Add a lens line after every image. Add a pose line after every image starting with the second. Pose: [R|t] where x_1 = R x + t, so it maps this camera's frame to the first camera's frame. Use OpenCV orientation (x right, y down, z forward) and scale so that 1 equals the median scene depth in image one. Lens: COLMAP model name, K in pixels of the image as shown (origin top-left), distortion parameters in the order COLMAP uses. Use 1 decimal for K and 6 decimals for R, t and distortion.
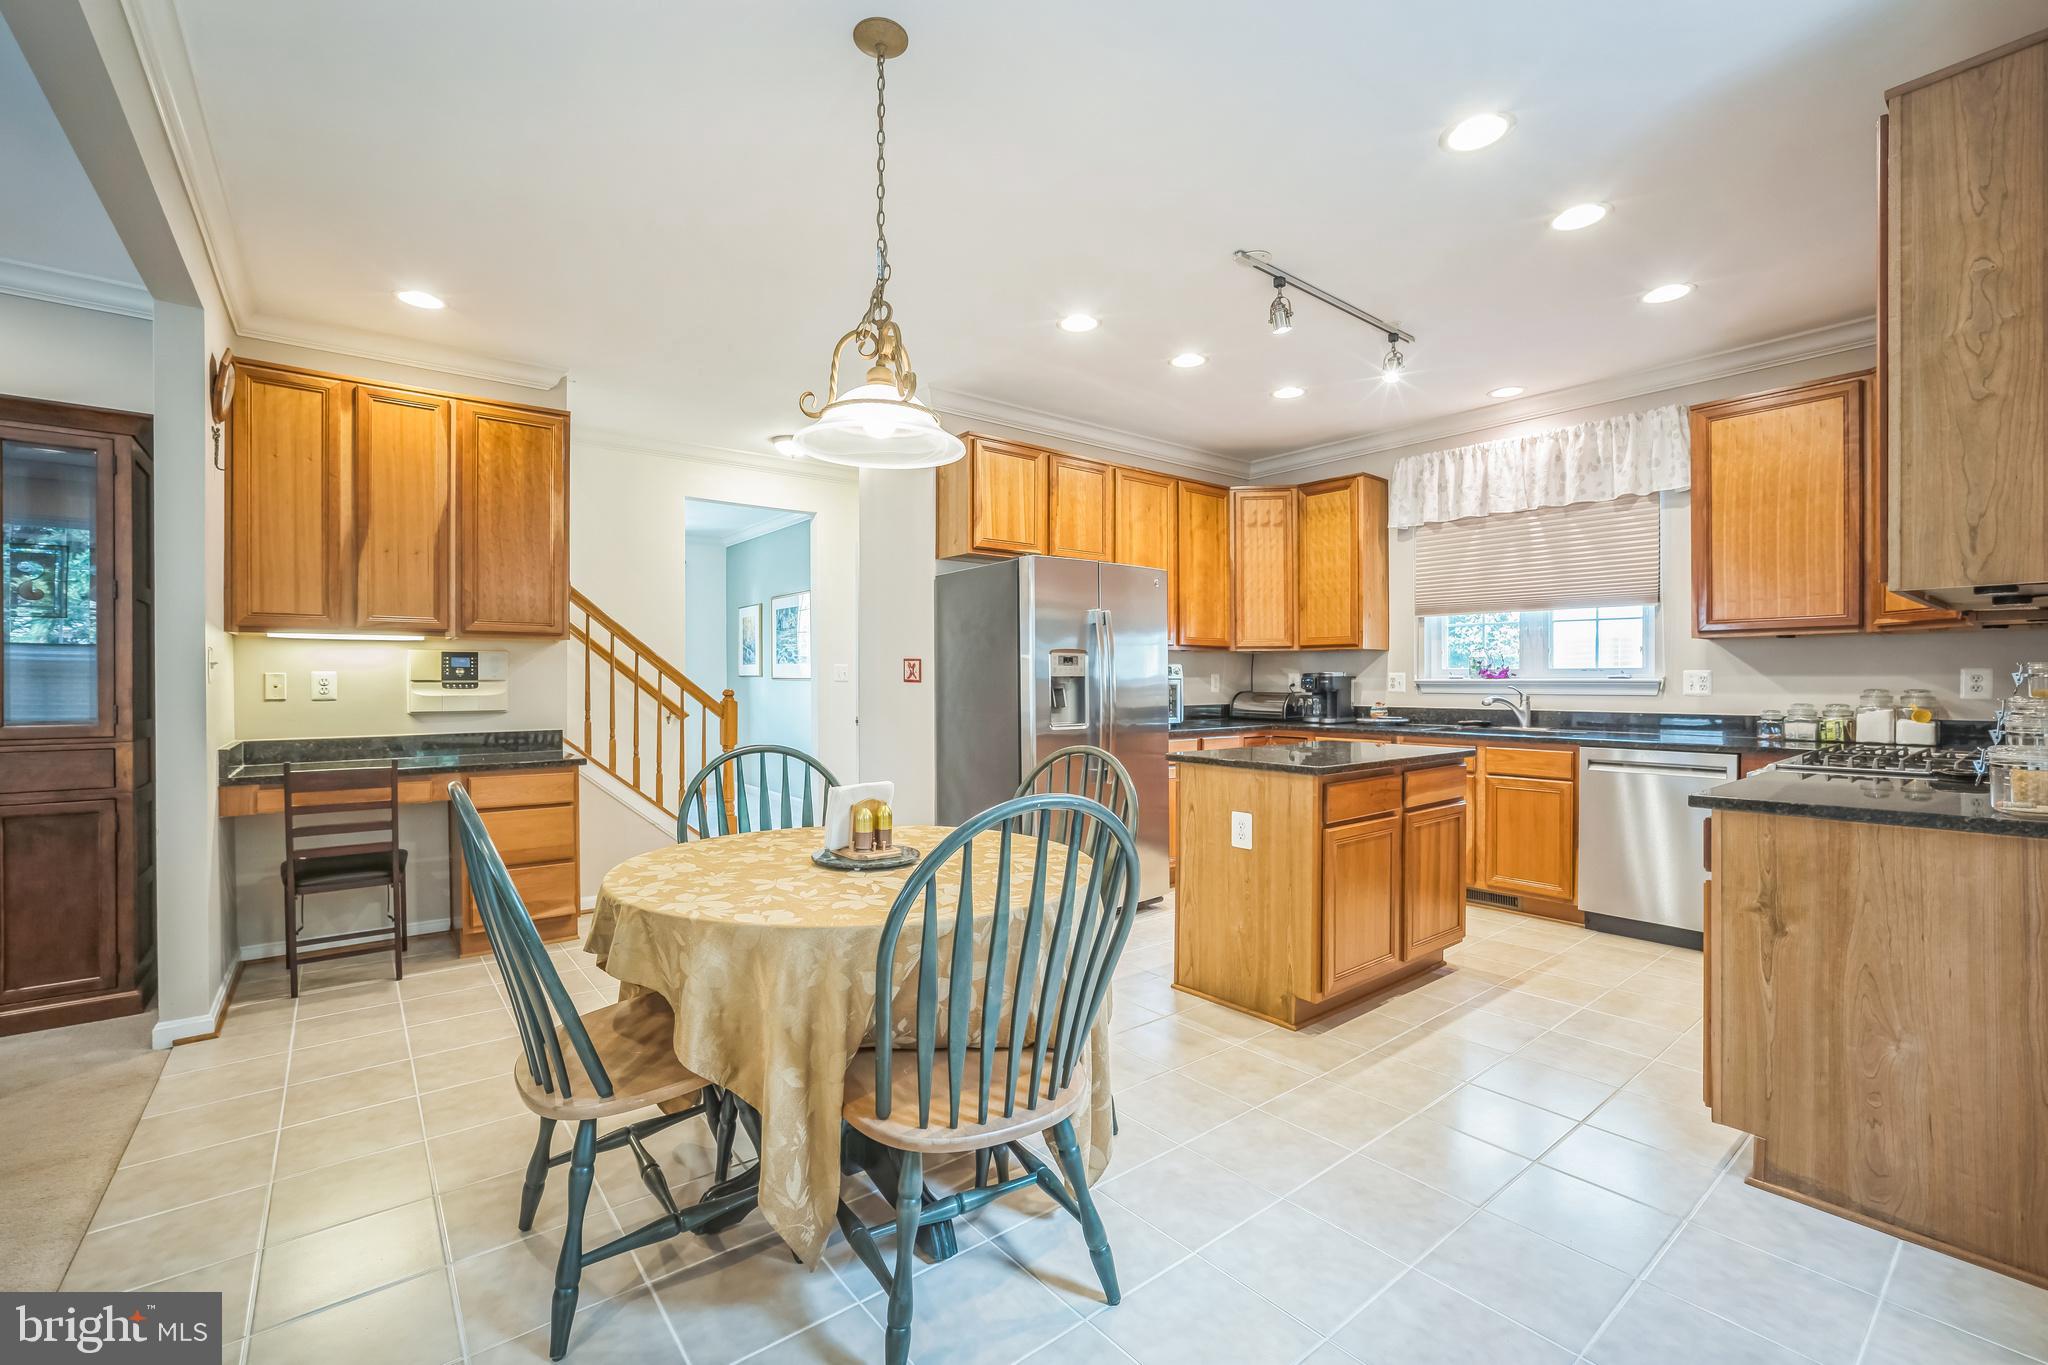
lens RADIAL K [[866.3, 0, 1030.2], [0, 866.3, 689.8], [0, 0, 1]] dist [-0.043944, 0.018346]
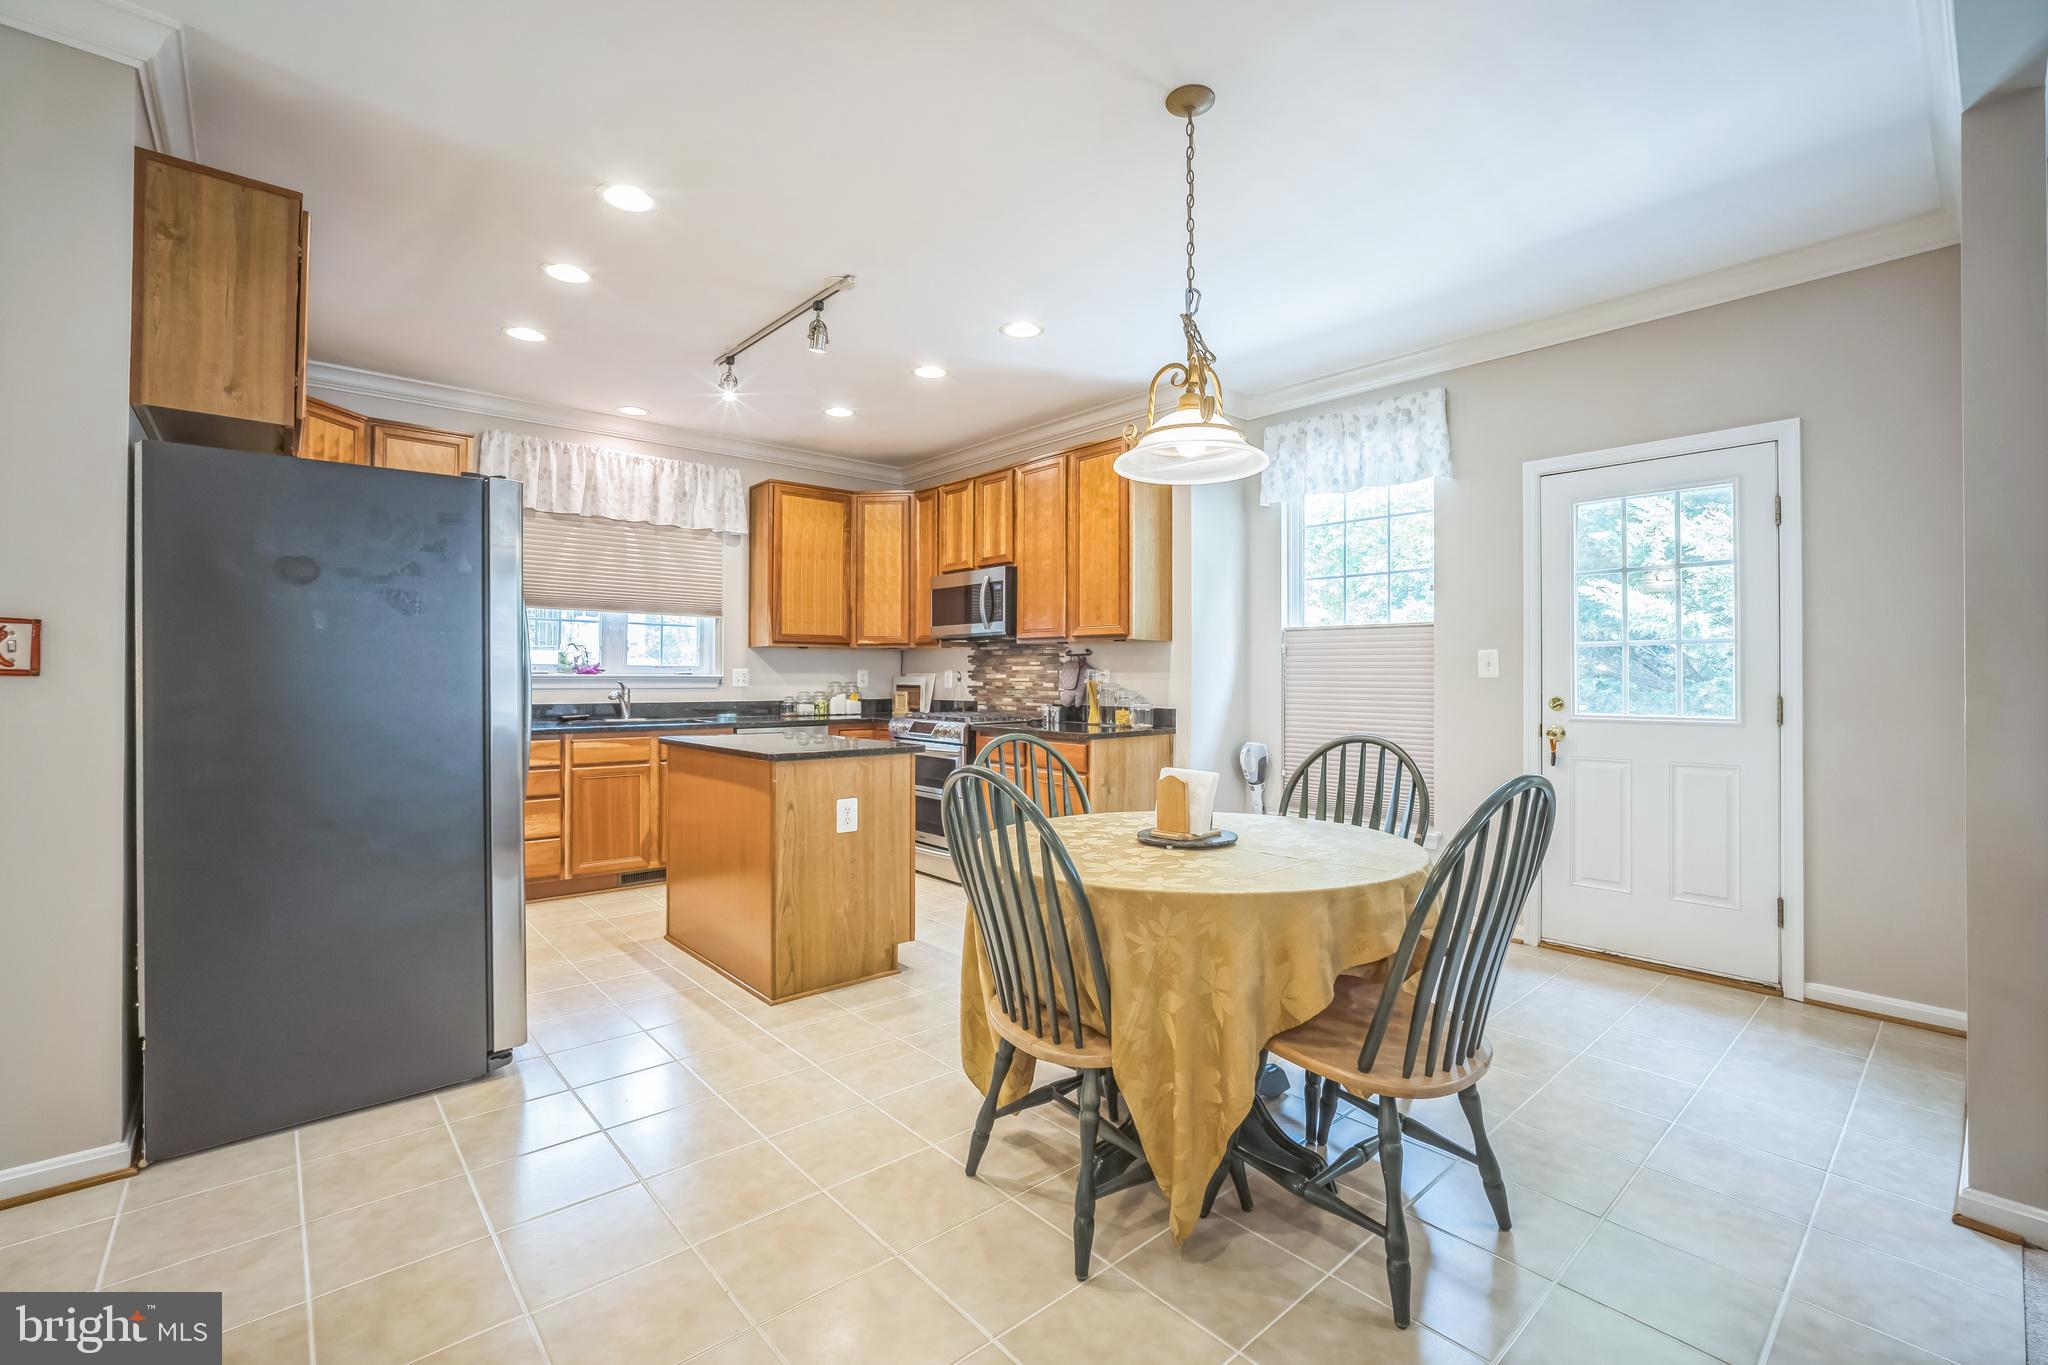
lens RADIAL K [[878.3, 0, 1021.9], [0, 878.3, 674.8], [0, 0, 1]] dist [-0.042480, 0.019757]
pose [[-0.040931, 0.004847, 0.999150, -0.558745], [0.008808, 0.999951, -0.004490, -0.003091], [-0.999123, 0.008616, -0.040972, 0.544449]]
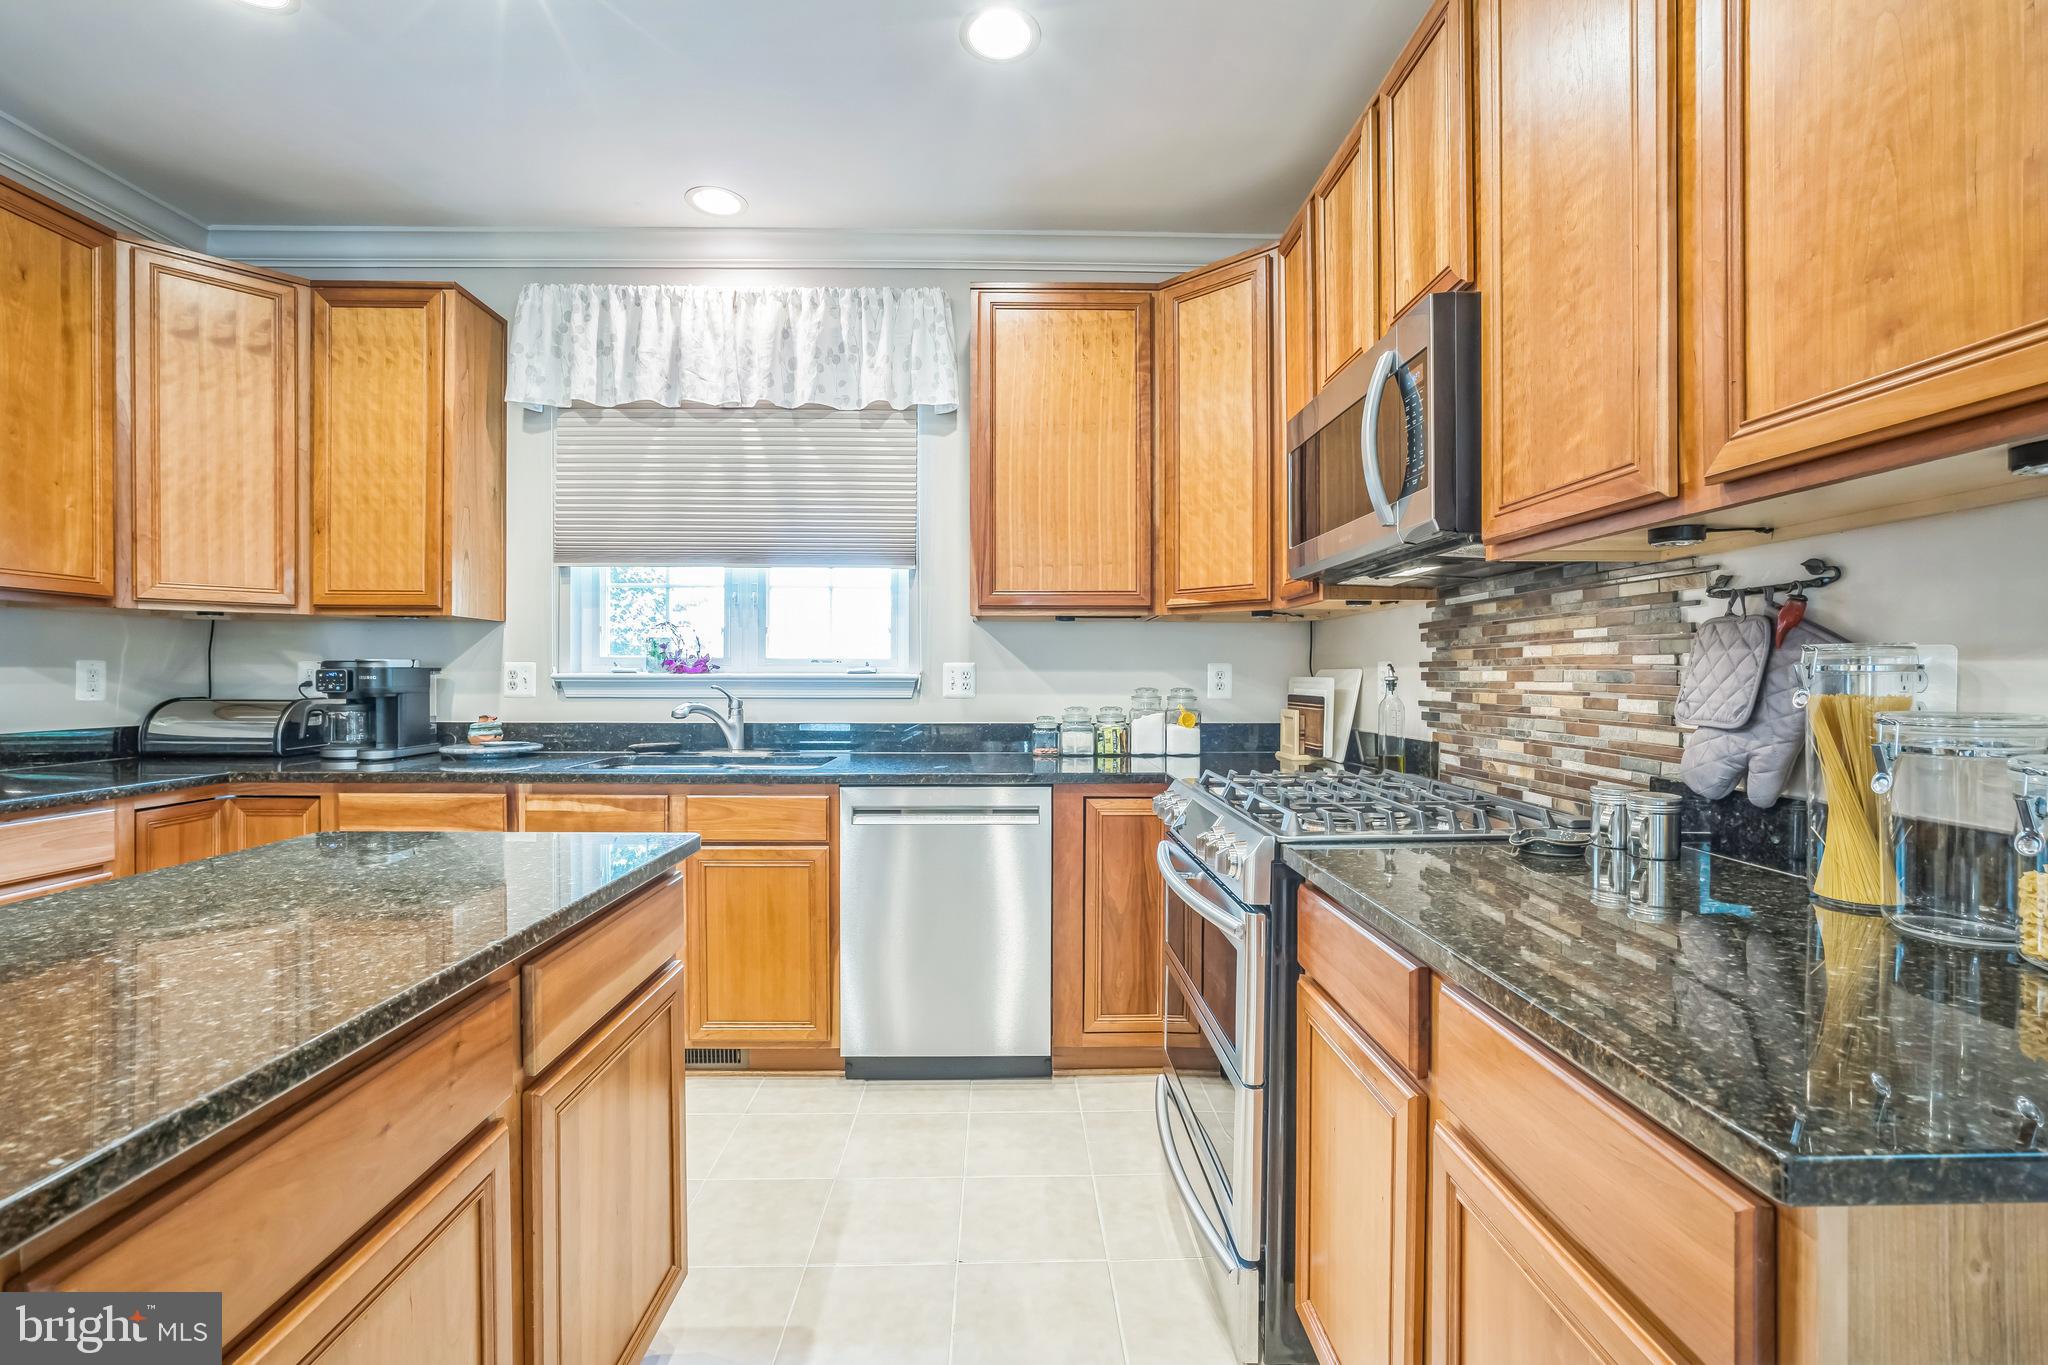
lens RADIAL K [[878.3, 0, 1021.9], [0, 878.3, 674.8], [0, 0, 1]] dist [-0.042480, 0.019757]
pose [[0.607431, 0.004030, 0.794362, 0.199300], [0.005704, 0.999939, -0.009435, -0.004774], [-0.794352, 0.010262, 0.607372, 0.448929]]
